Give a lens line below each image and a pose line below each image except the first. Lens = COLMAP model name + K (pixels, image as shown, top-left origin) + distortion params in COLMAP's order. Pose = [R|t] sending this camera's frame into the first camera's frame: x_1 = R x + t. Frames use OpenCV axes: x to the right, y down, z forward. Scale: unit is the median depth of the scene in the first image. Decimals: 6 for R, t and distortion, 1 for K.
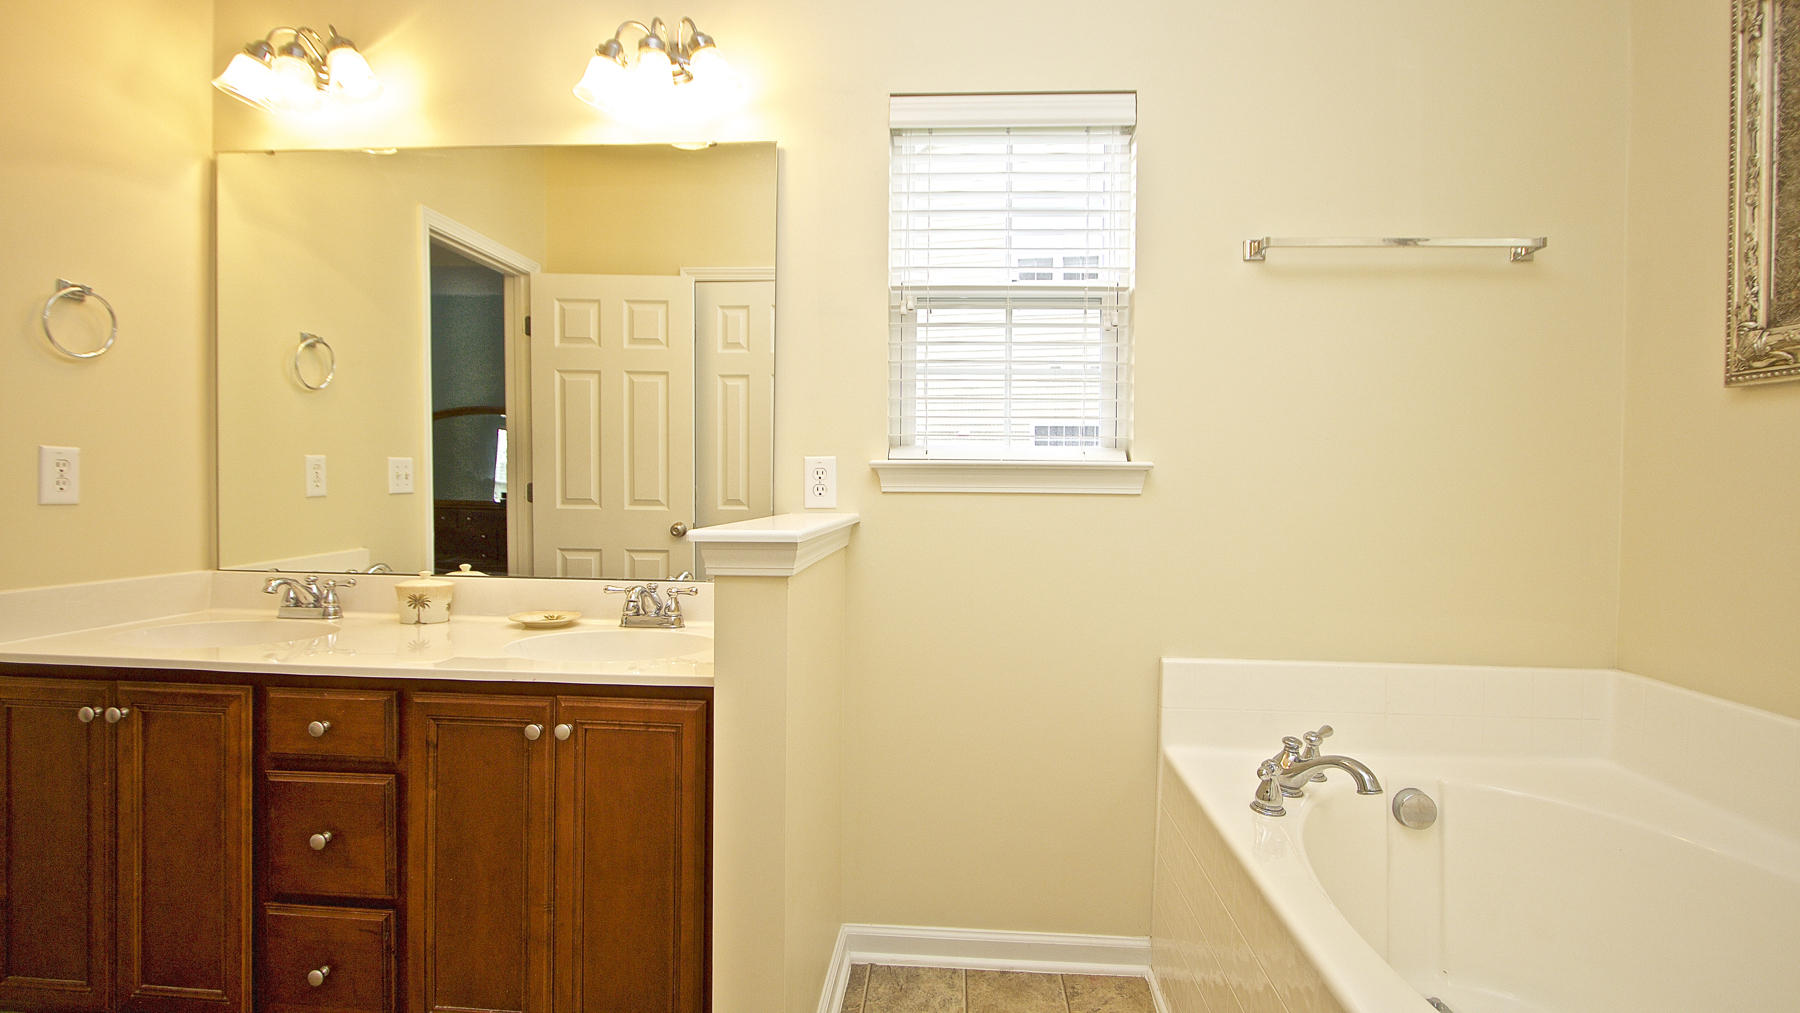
lens RADIAL K [[857.4, 0, 900.0], [0, 857.4, 506.5], [0, 0, 1]] dist [-0.018483, 0.001128]
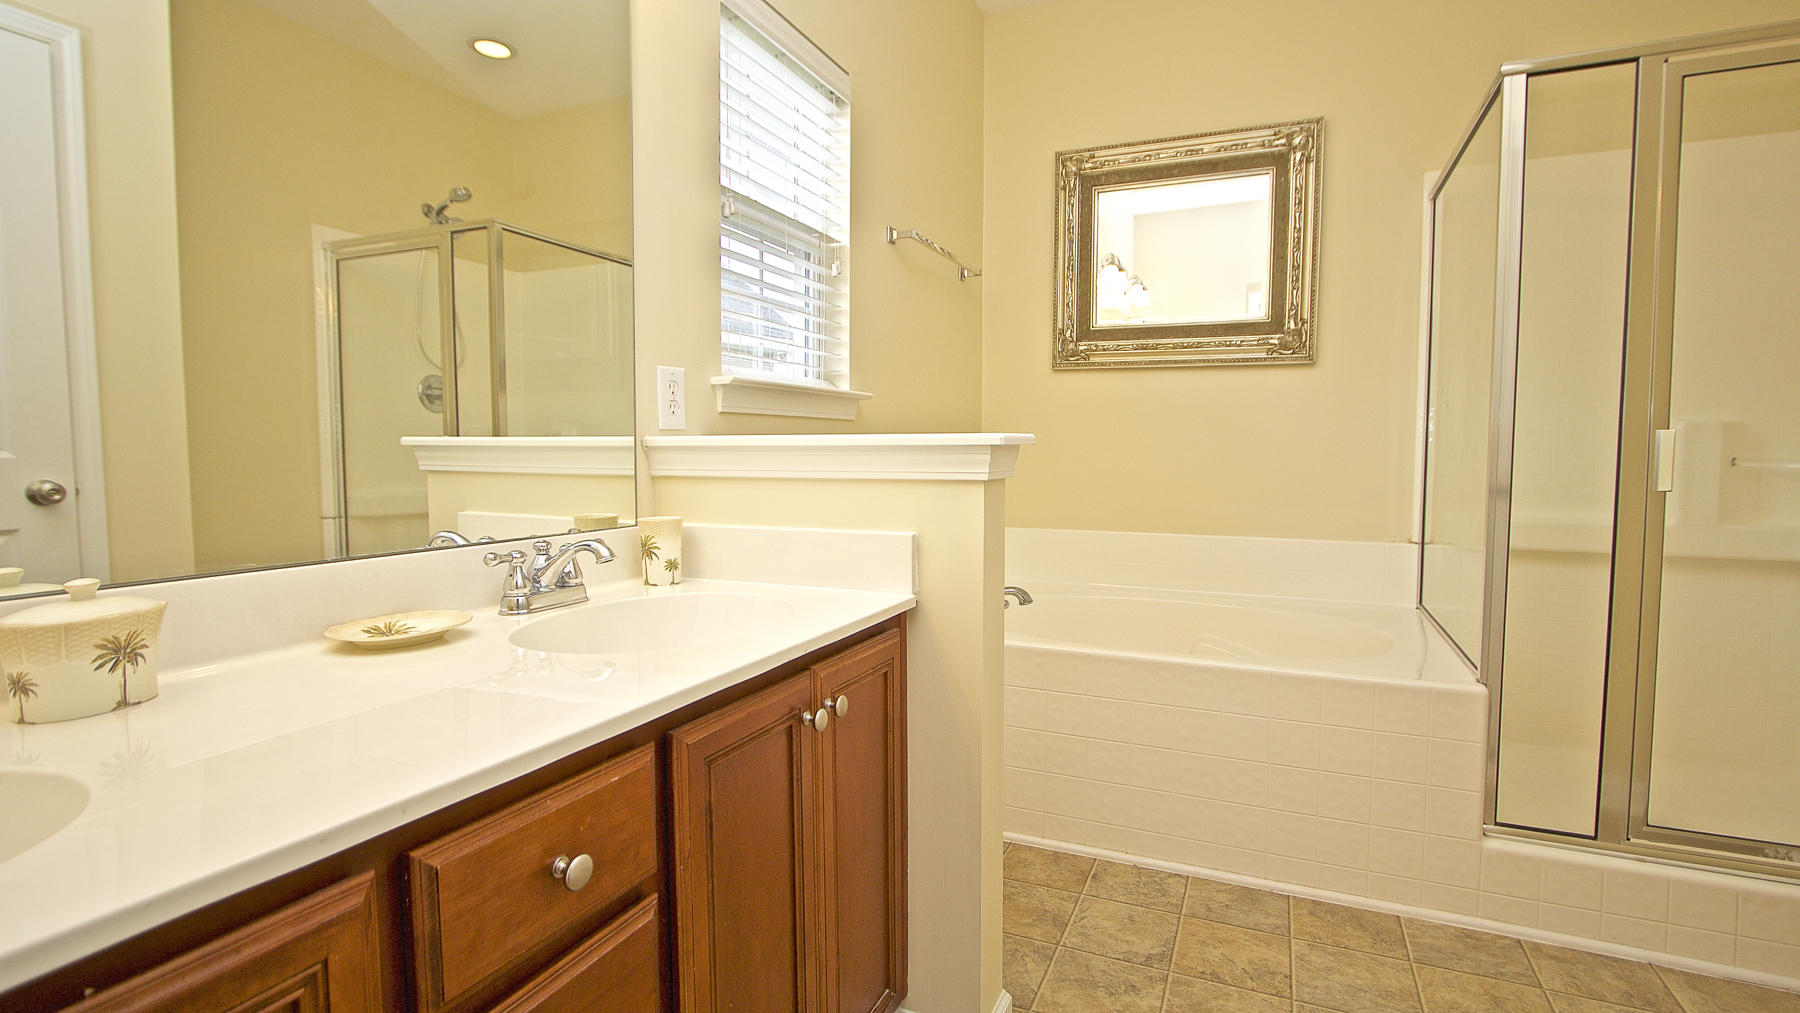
lens RADIAL K [[857.4, 0, 900.0], [0, 857.4, 506.5], [0, 0, 1]] dist [-0.018483, 0.001128]
pose [[0.334854, -0.071198, 0.939576, -1.043100], [0.030271, 0.997439, 0.064795, 0.036236], [-0.941784, 0.006745, 0.336152, 0.667691]]
